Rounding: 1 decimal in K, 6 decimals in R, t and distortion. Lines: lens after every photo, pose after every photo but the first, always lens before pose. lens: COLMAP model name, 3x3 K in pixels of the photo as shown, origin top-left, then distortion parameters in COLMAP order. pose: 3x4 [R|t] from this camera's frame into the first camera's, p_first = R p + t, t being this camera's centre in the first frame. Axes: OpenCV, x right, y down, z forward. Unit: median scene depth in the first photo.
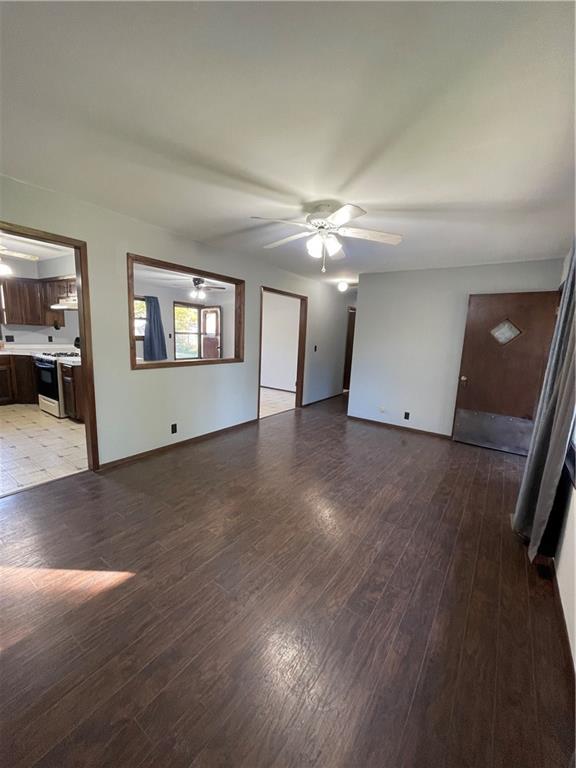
lens RADIAL K [[310.5, 0, 285.5], [0, 310.5, 384.4], [0, 0, 1]] dist [-0.002073, 0.003684]
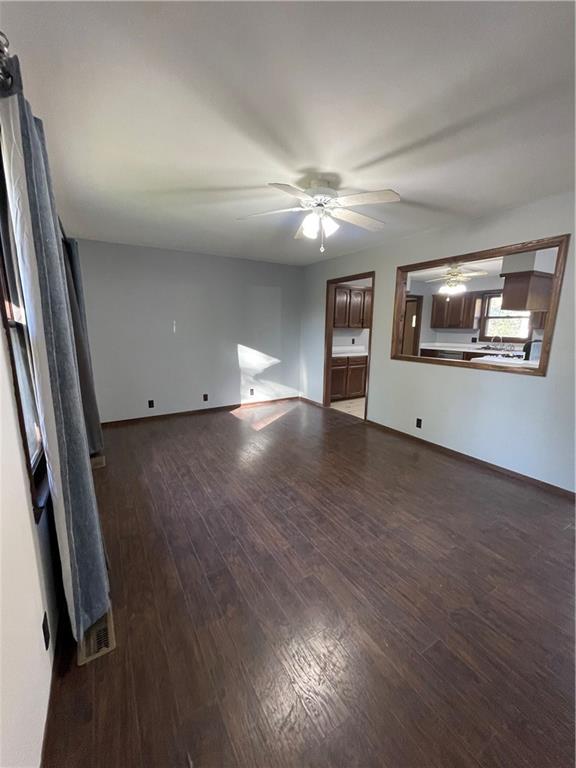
lens RADIAL K [[311.0, 0, 288.0], [0, 311.0, 384.0], [0, 0, 1]] dist [0.000725, -0.000013]
pose [[-0.392029, 0.122662, -0.911739, 0.575980], [-0.170907, 0.964107, 0.203194, -0.092039], [0.903938, 0.235481, -0.356994, 0.747518]]
